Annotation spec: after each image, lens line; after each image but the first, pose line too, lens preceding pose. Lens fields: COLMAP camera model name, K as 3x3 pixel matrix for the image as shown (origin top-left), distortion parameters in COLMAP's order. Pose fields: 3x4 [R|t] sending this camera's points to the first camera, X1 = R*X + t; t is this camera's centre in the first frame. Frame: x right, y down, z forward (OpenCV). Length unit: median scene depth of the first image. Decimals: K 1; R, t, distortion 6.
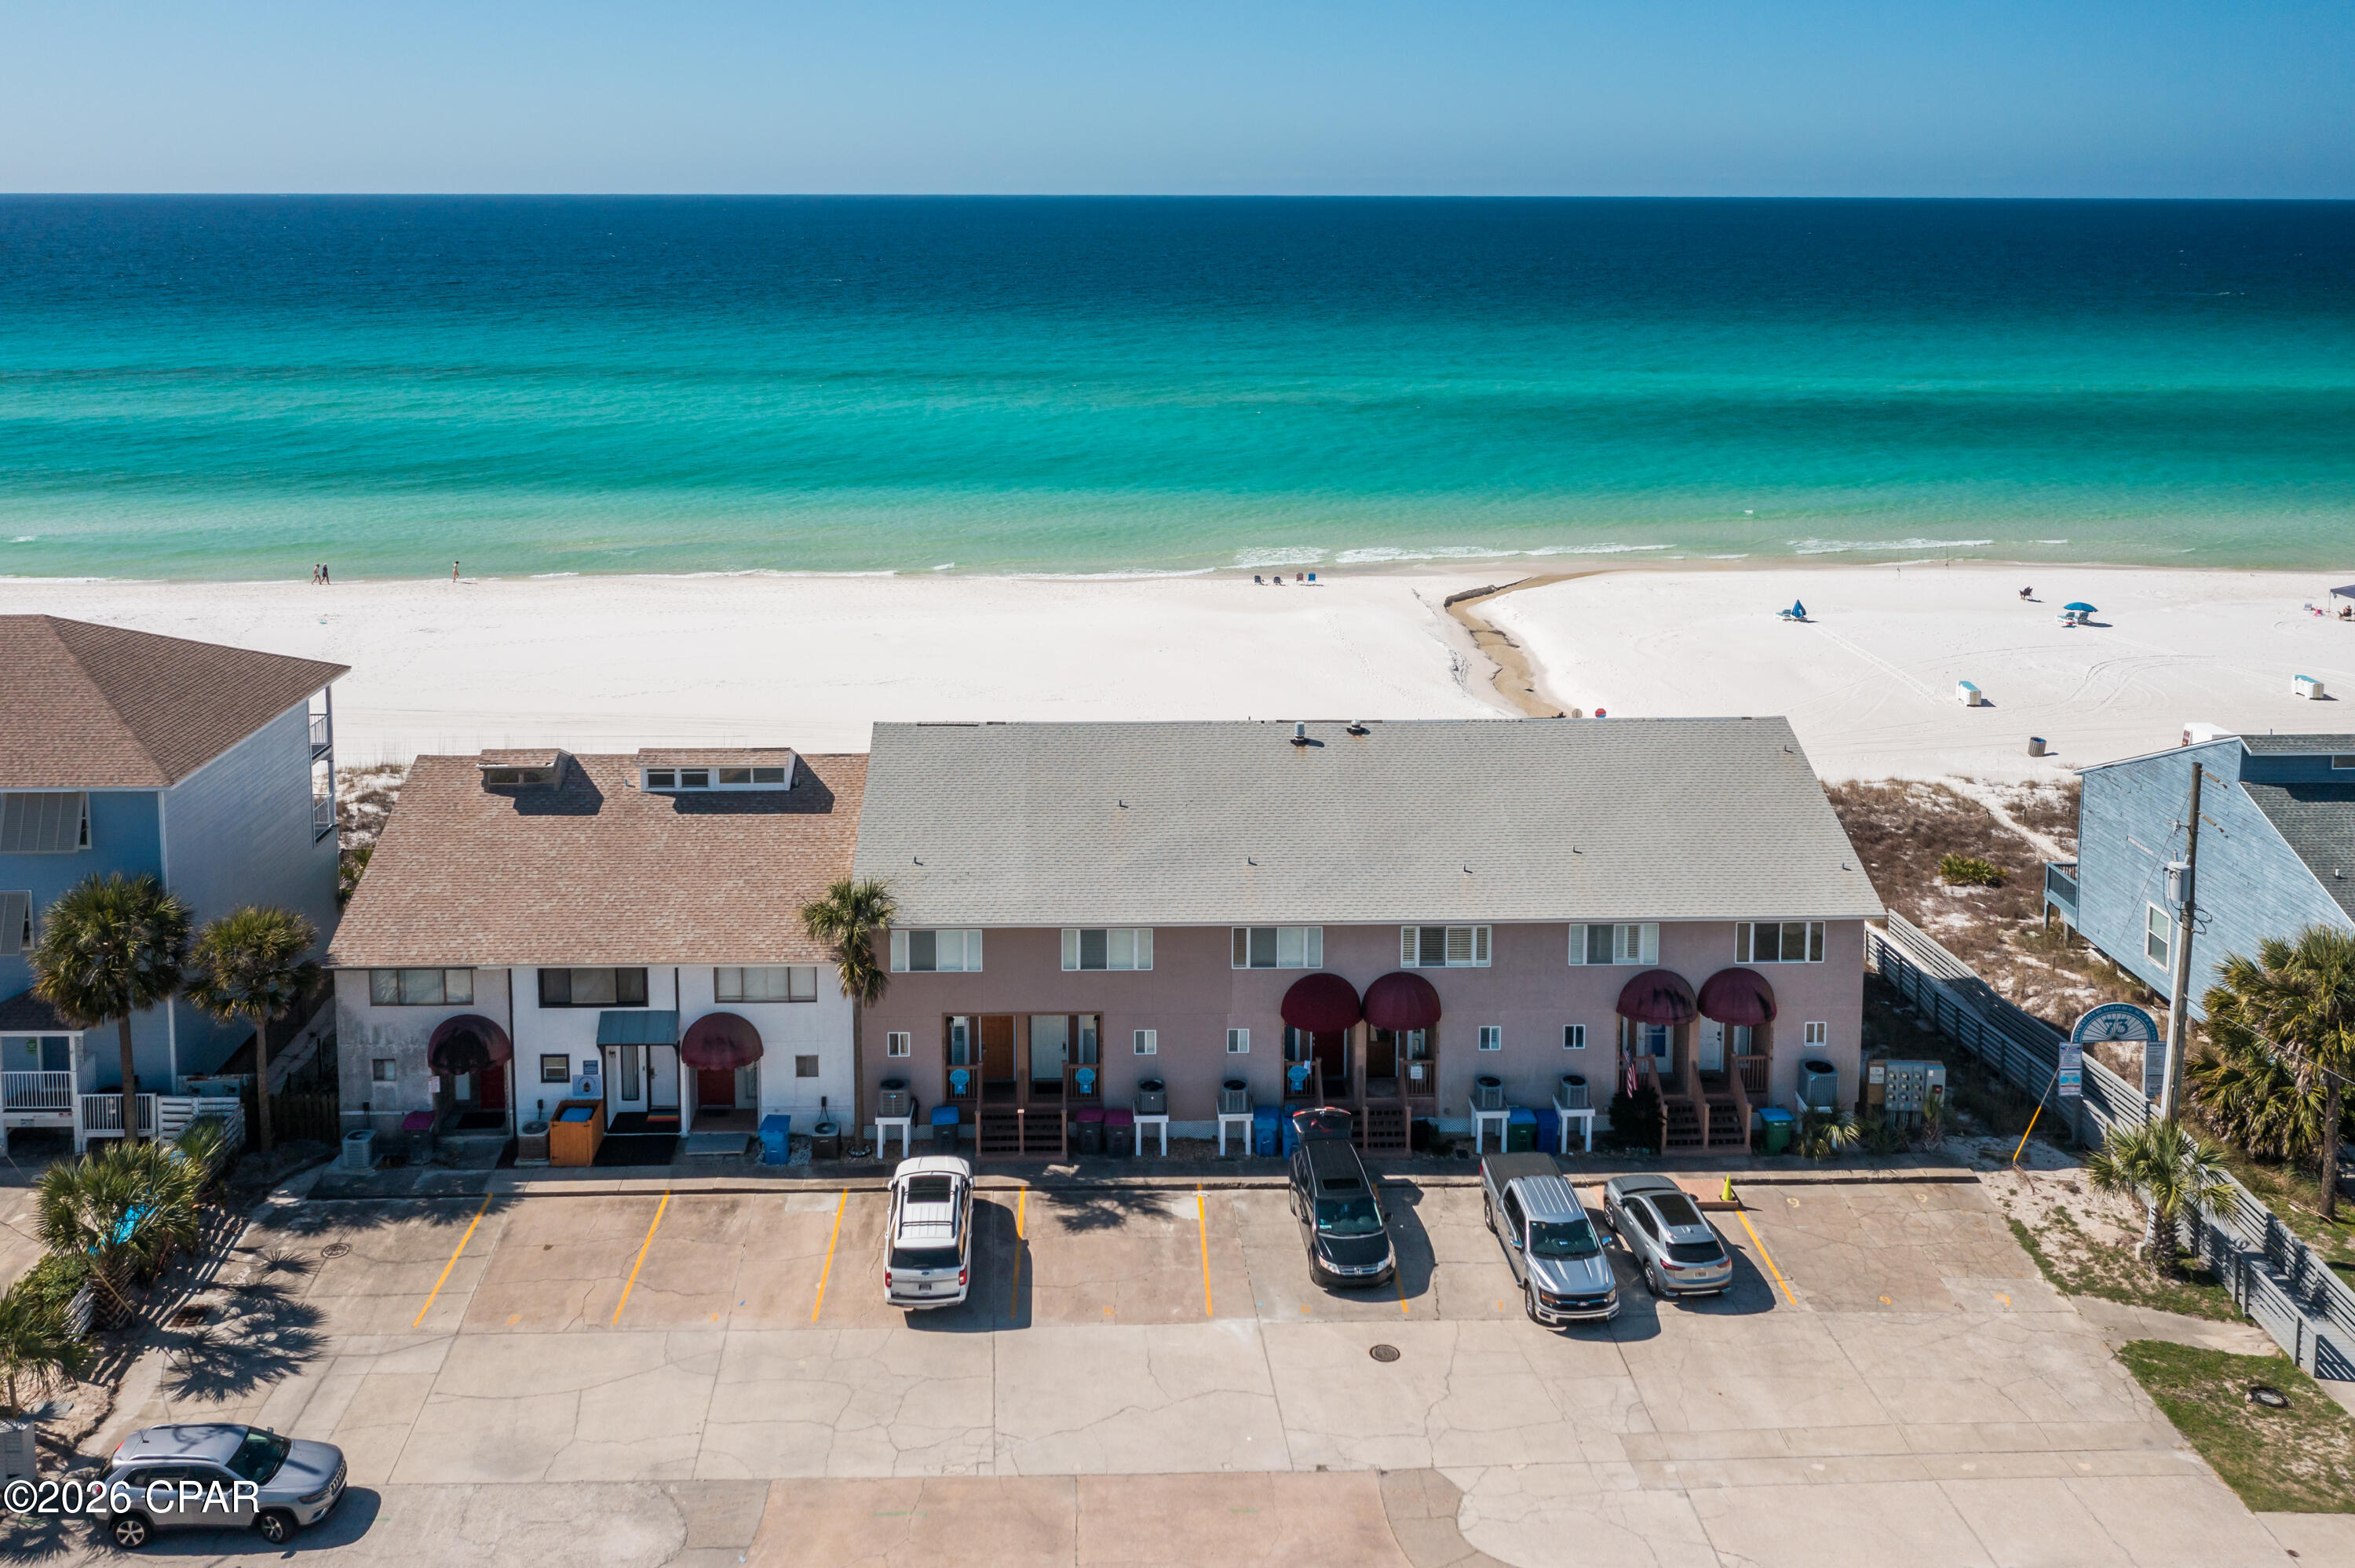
lens RADIAL K [[1958.1, 0, 1131.8], [0, 1958.1, 500.8], [0, 0, 1]] dist [-0.004803, -0.002302]
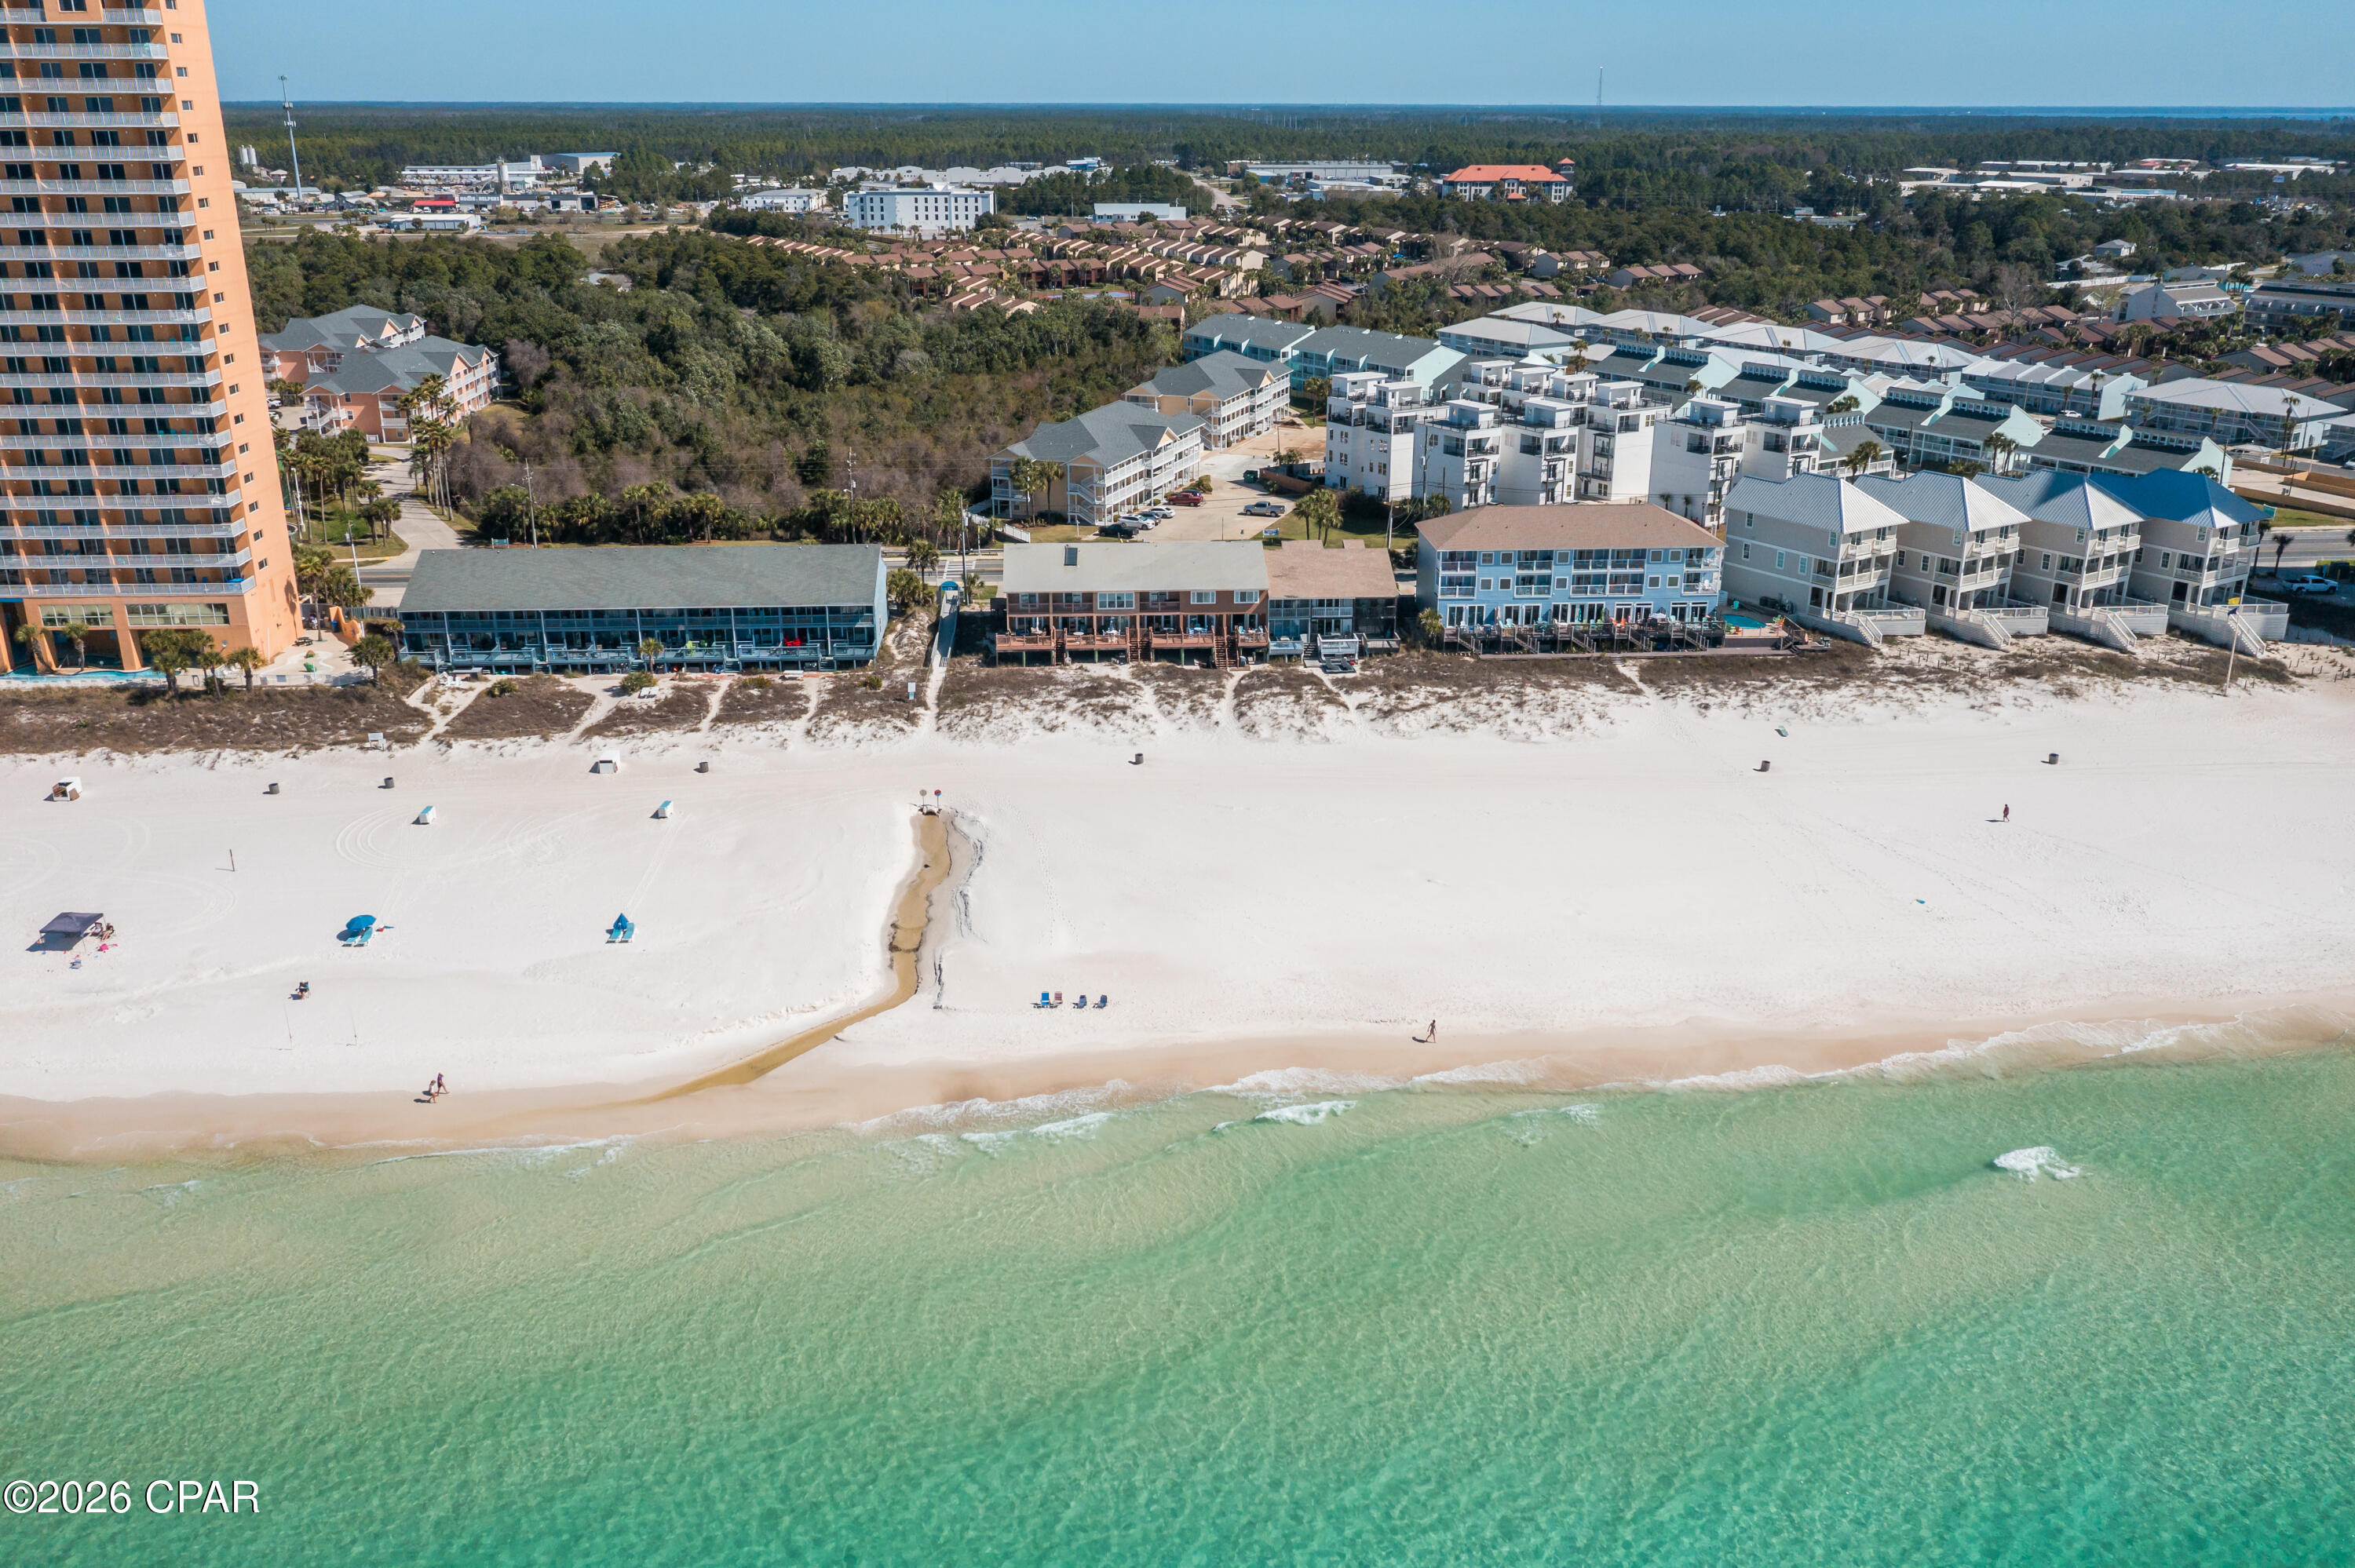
lens RADIAL K [[1887.9, 0, 1177.5], [0, 1887.9, 784.0], [0, 0, 1]] dist [-0.002394, 0.000397]
pose [[-0.999420, 0.008012, -0.033098, 0.163267], [-0.009077, 0.874087, 0.485684, -1.351830], [0.032822, 0.485703, -0.873508, 4.844935]]
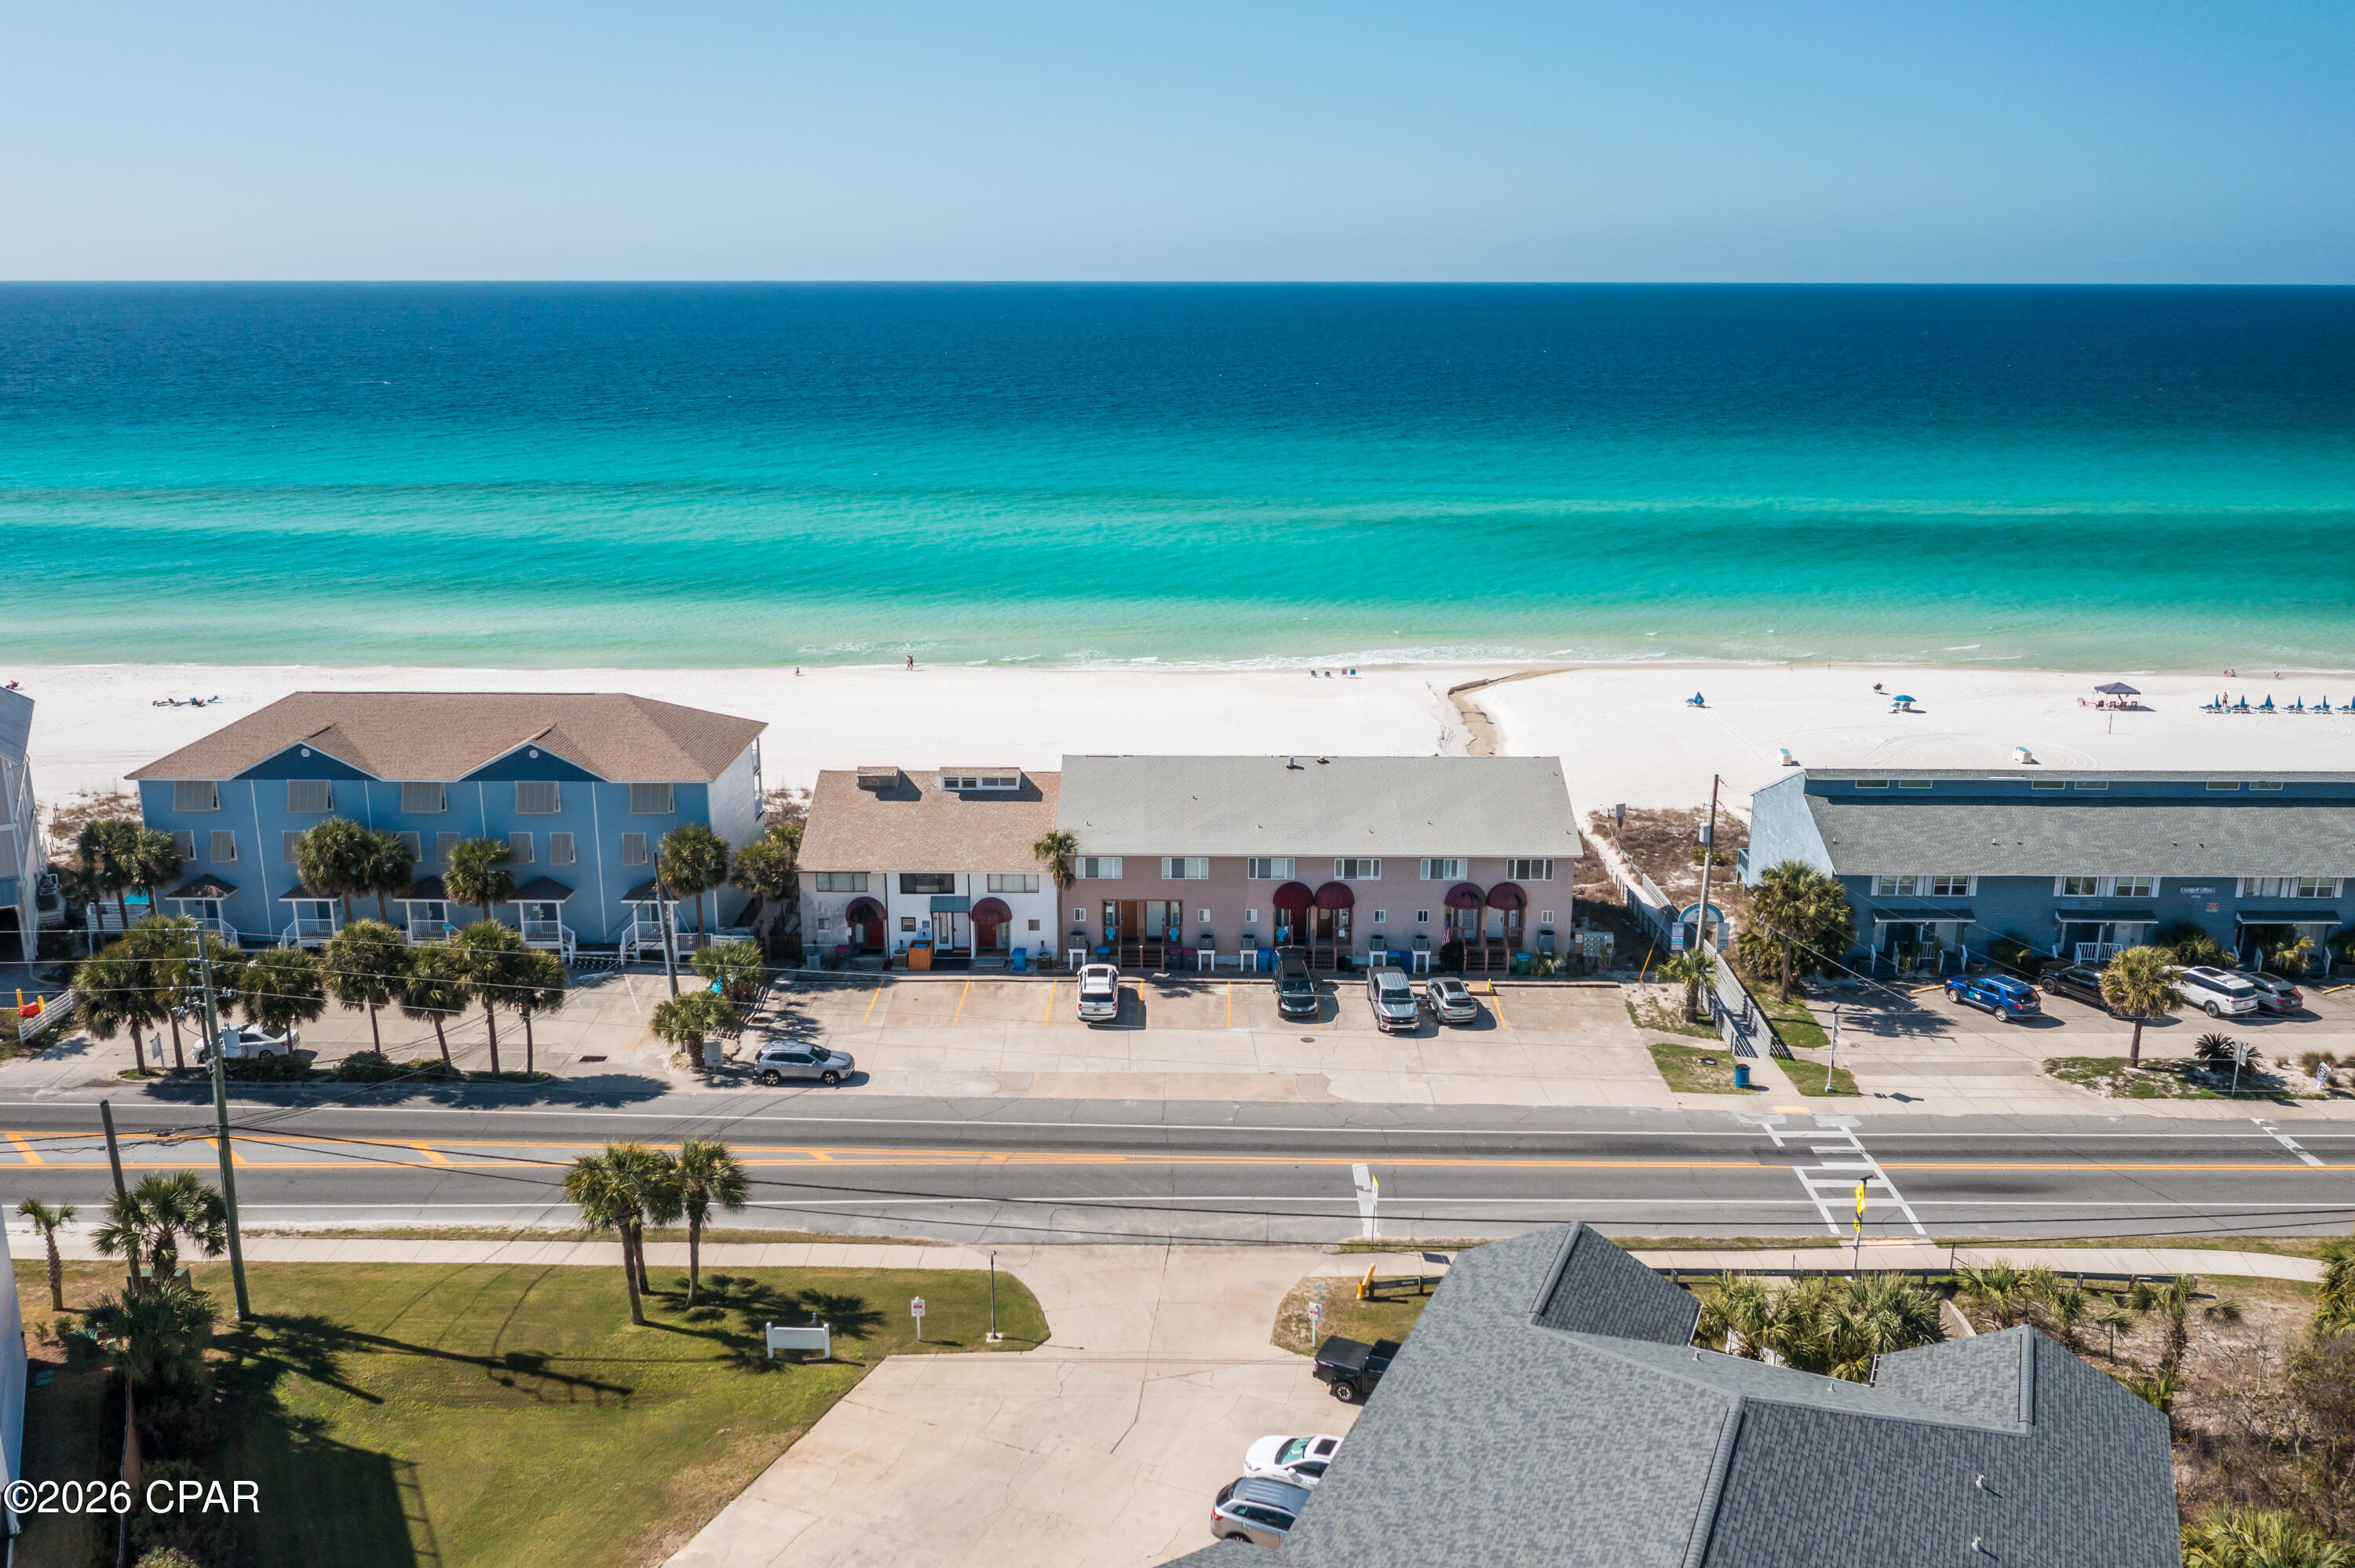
lens RADIAL K [[1828.7, 0, 1171.6], [0, 1828.7, 978.4], [0, 0, 1]] dist [-0.004160, -0.002825]
pose [[0.999183, 0.013704, -0.038024, 0.046355], [-0.005492, 0.978075, 0.208181, -0.046775], [0.040043, -0.207802, 0.977351, -0.839107]]
